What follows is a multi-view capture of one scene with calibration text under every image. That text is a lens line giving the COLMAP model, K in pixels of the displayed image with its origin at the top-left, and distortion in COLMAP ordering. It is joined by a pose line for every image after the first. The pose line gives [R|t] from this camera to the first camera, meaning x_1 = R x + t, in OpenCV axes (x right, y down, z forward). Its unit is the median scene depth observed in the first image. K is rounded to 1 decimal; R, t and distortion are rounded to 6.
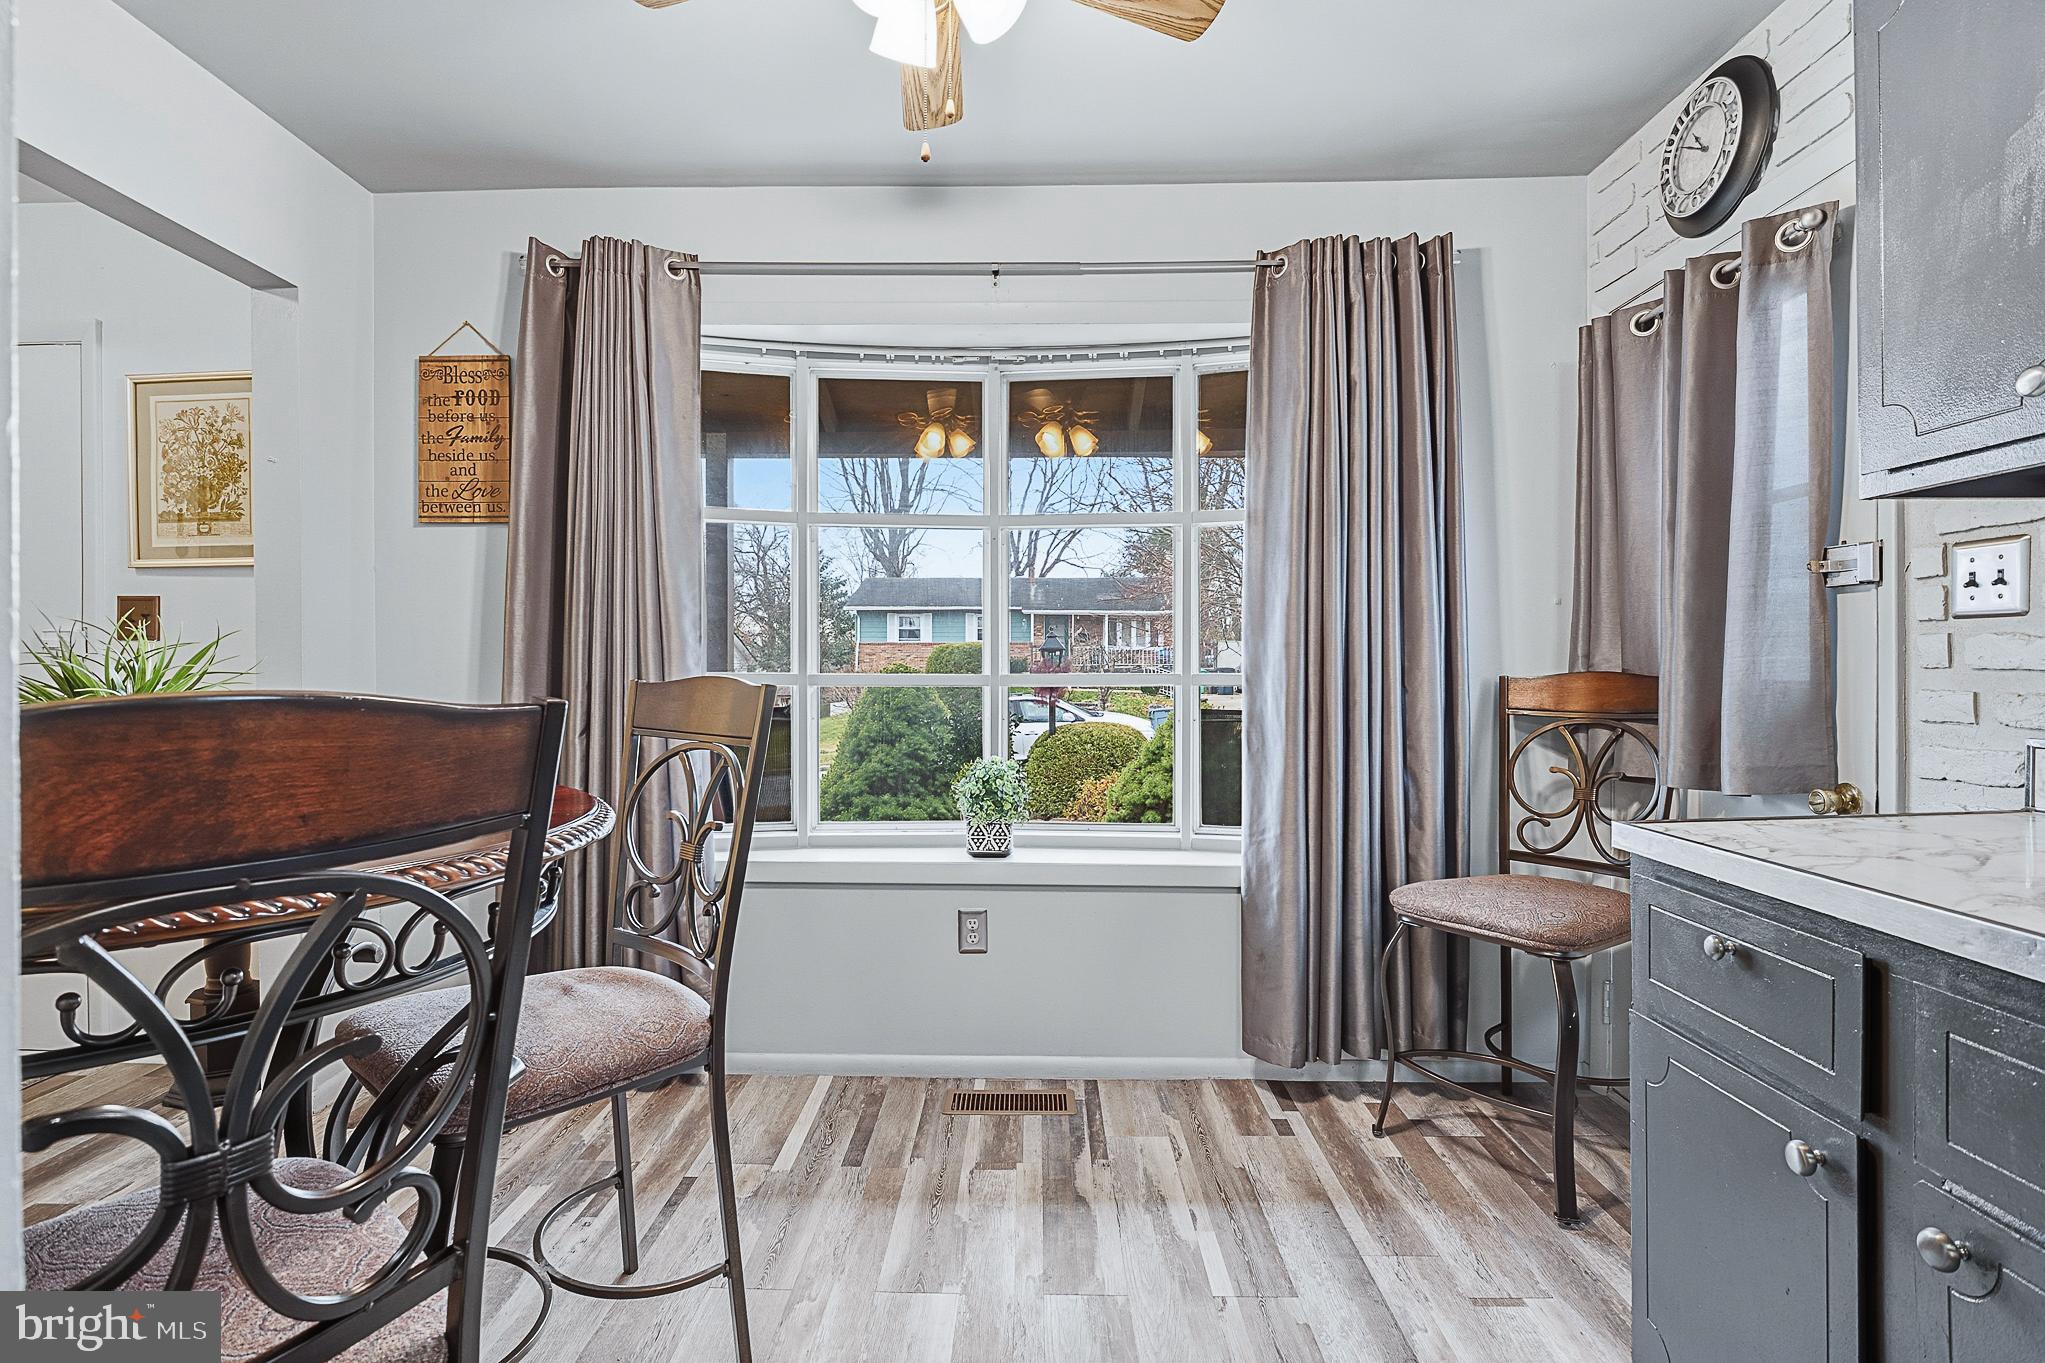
lens RADIAL K [[970.8, 0, 1015.3], [0, 970.8, 672.8], [0, 0, 1]] dist [-0.012258, -0.000347]
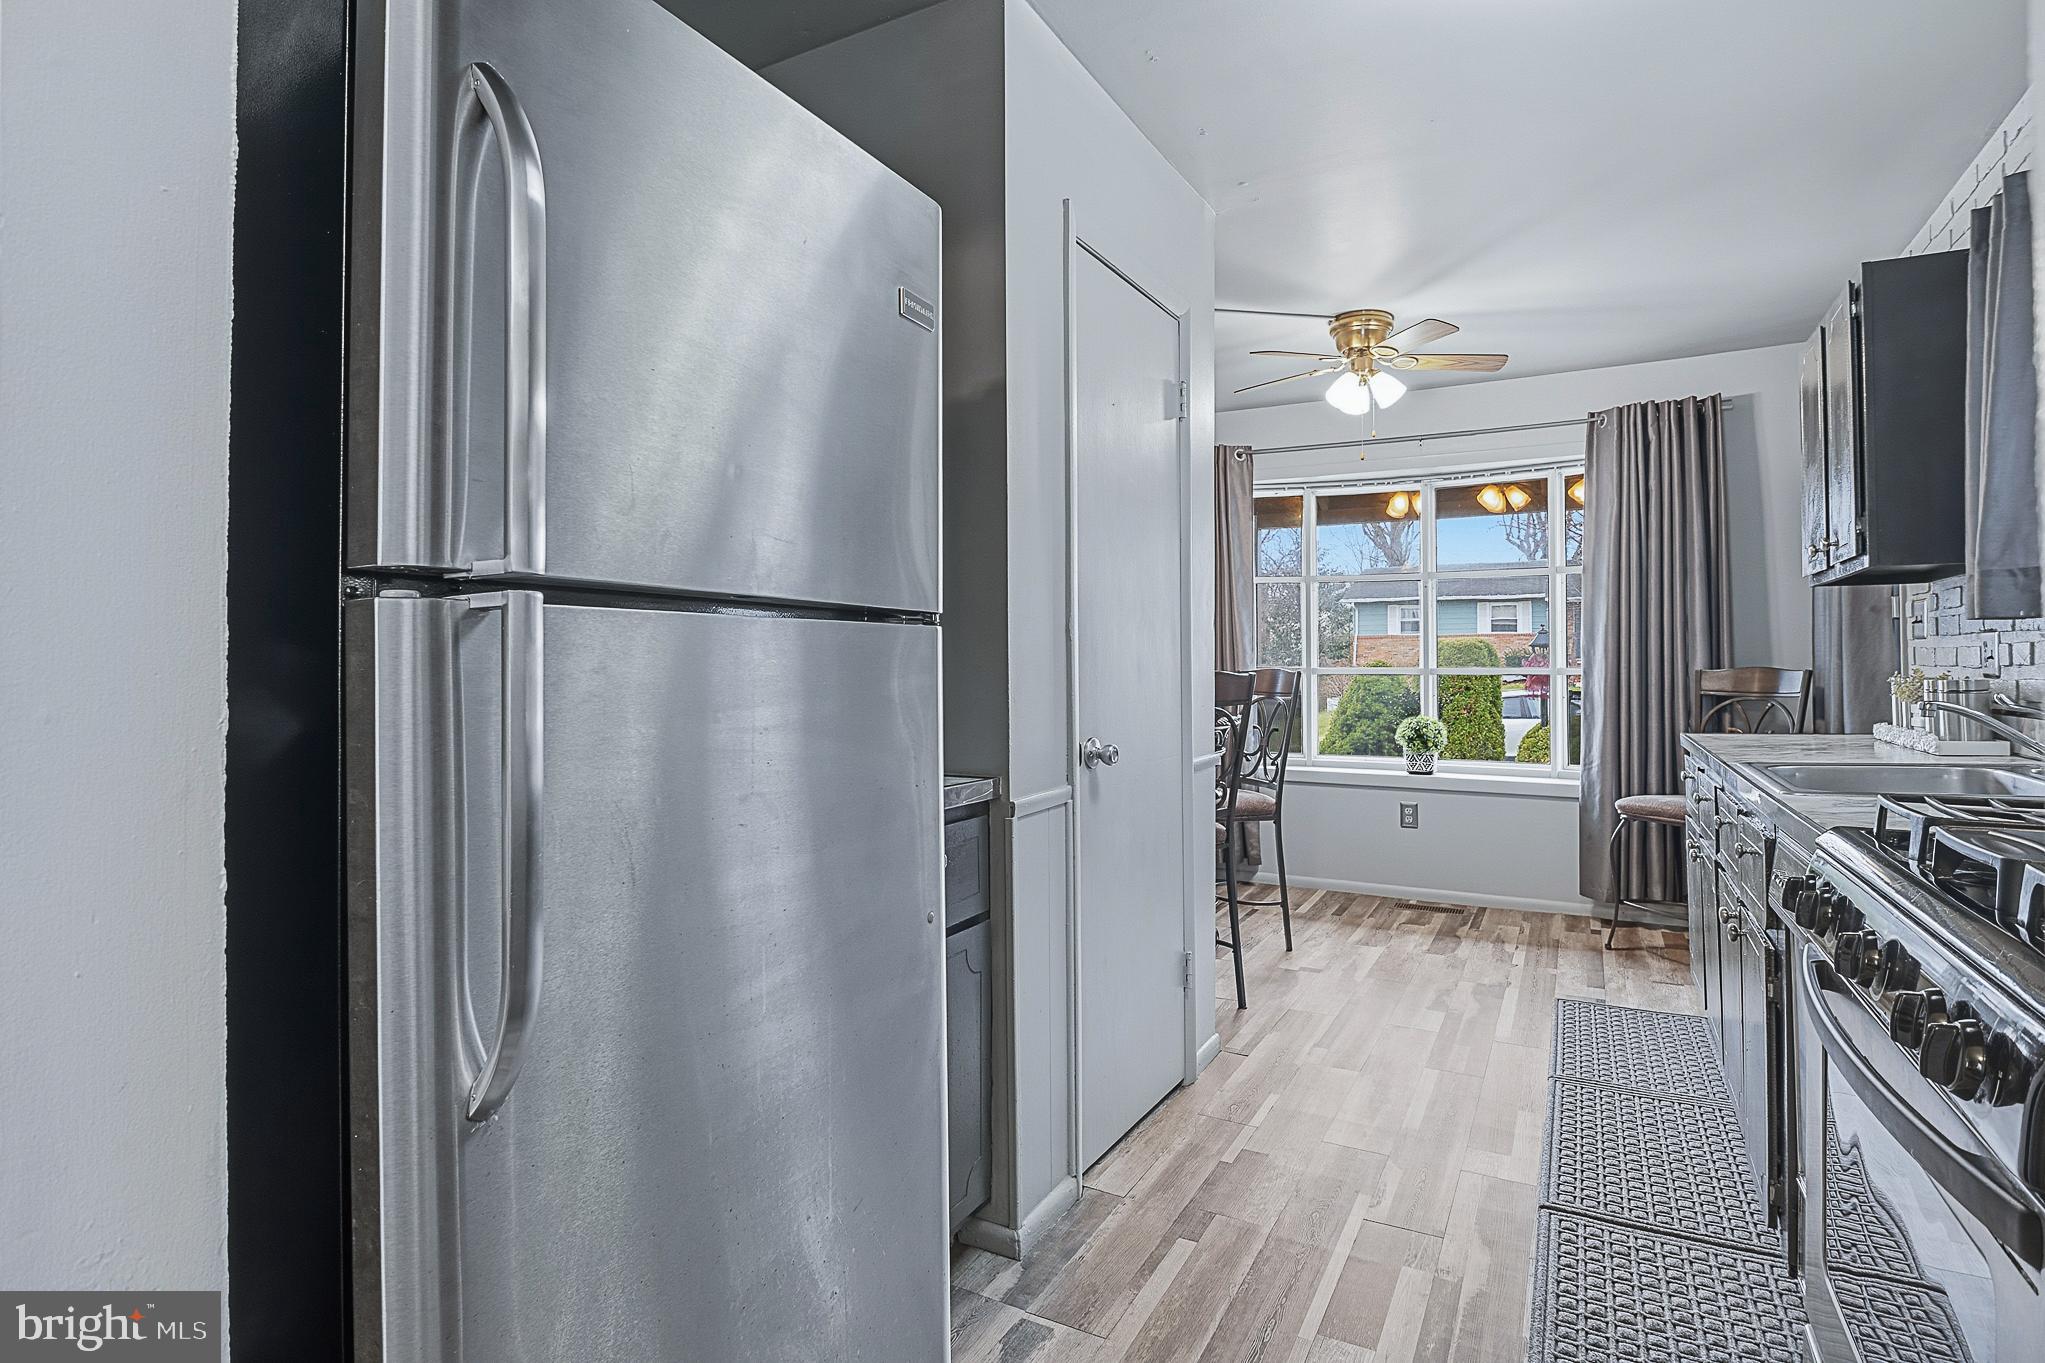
lens RADIAL K [[1052.3, 0, 1003.3], [0, 1052.3, 670.5], [0, 0, 1]] dist [-0.000742, -0.010216]
pose [[0.883603, -0.001664, -0.468234, 0.206969], [0.003243, 0.999991, 0.002565, -0.001735], [0.468225, -0.003785, 0.883601, -1.062165]]
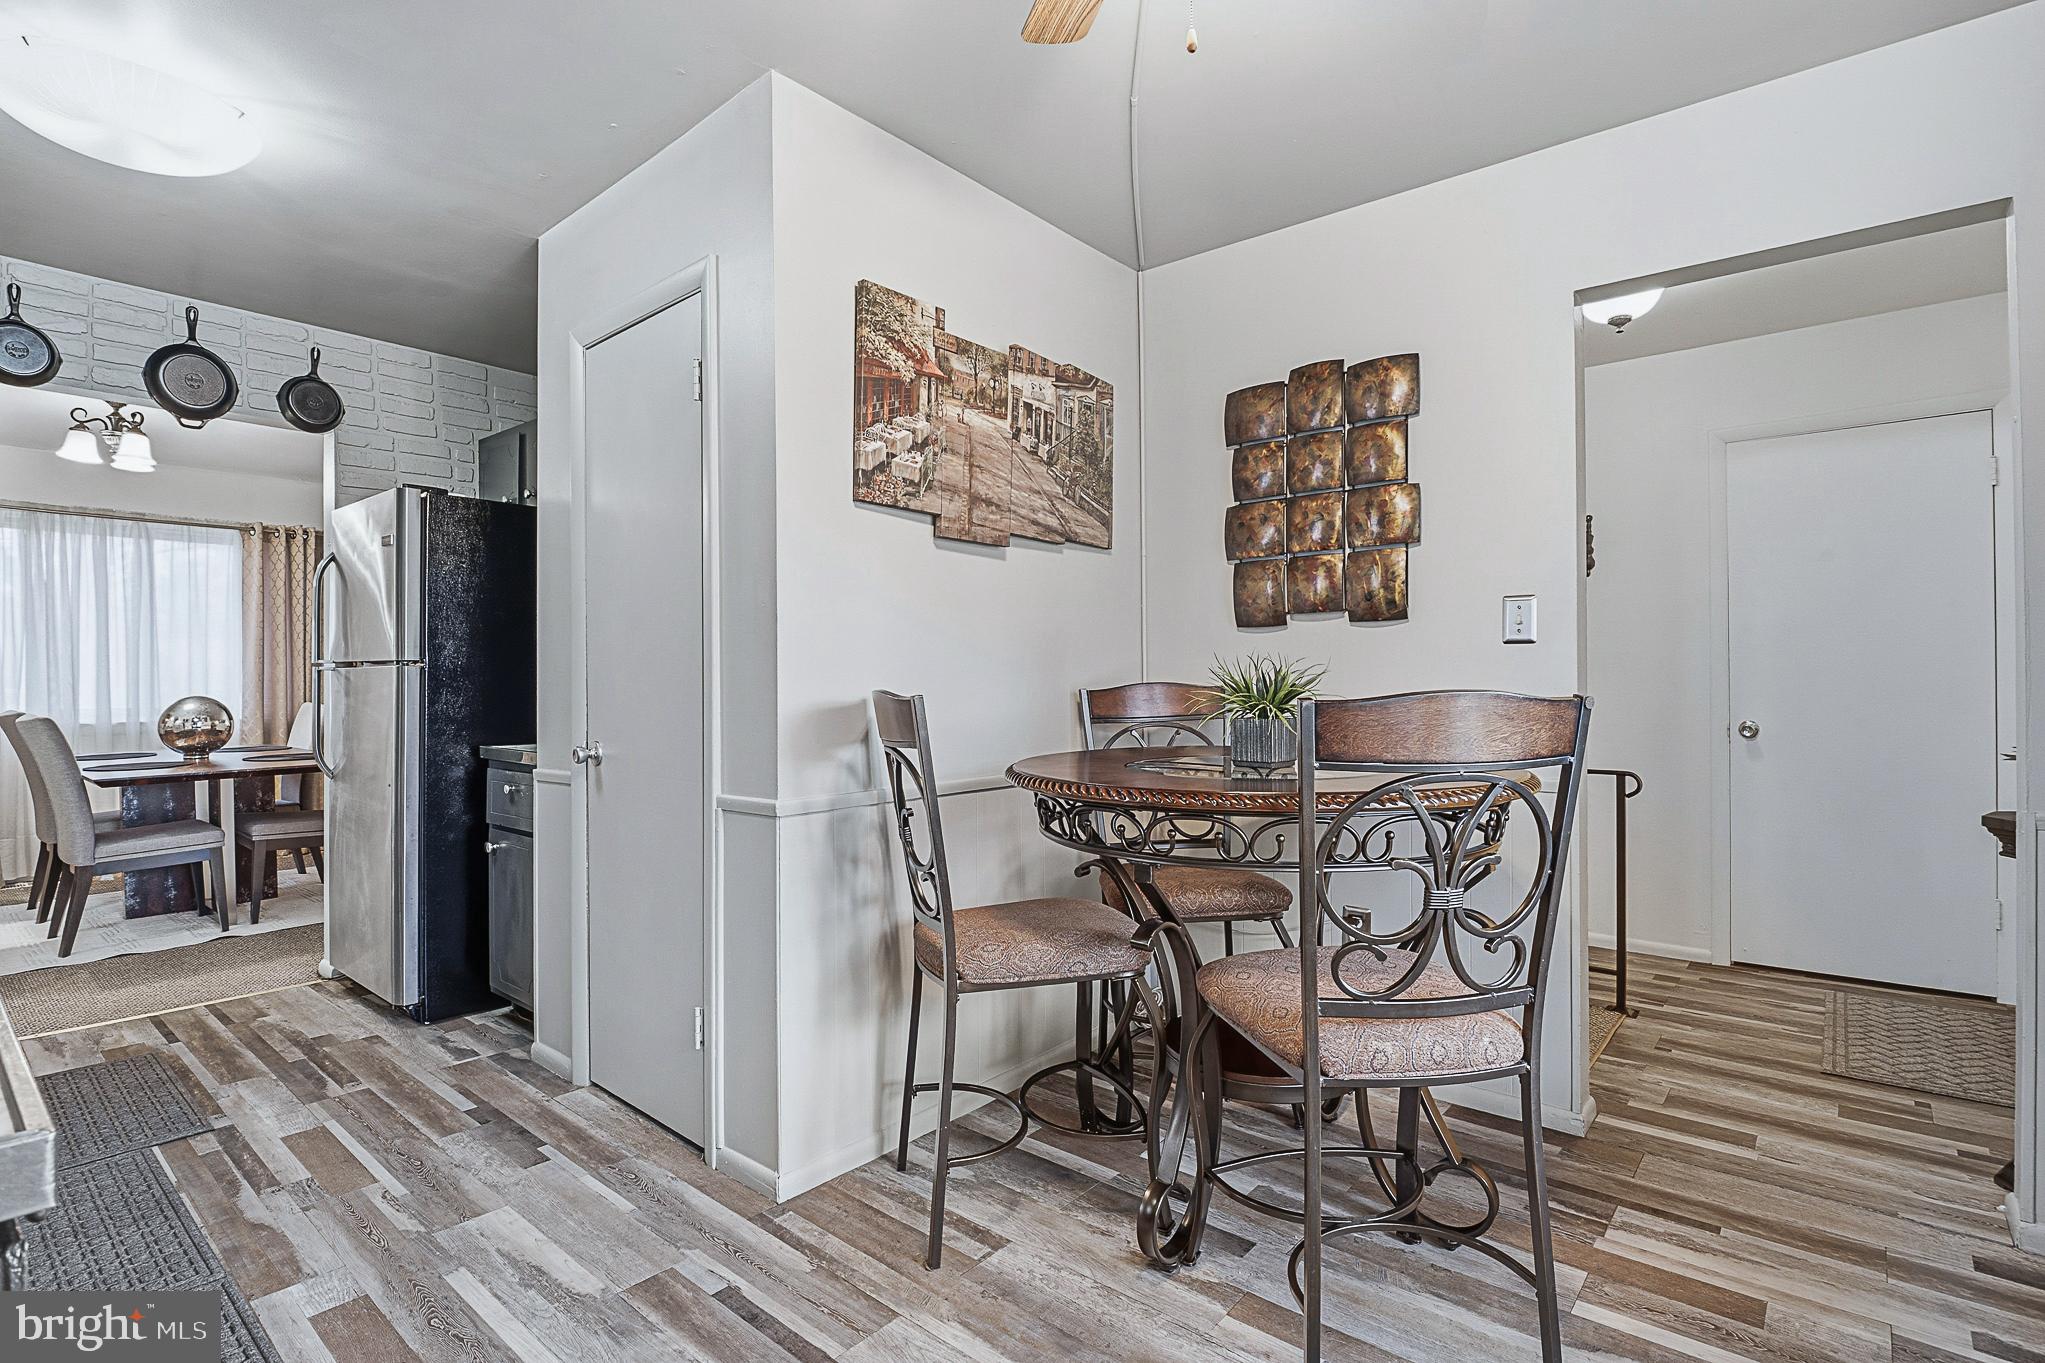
lens RADIAL K [[987.9, 0, 1011.4], [0, 987.9, 681.8], [0, 0, 1]] dist [-0.014258, -0.001309]
pose [[-0.640108, 0.002118, -0.768282, 0.378581], [0.001387, 0.999998, 0.001600, -0.004757], [0.768284, -0.000041, -0.640109, 0.847656]]
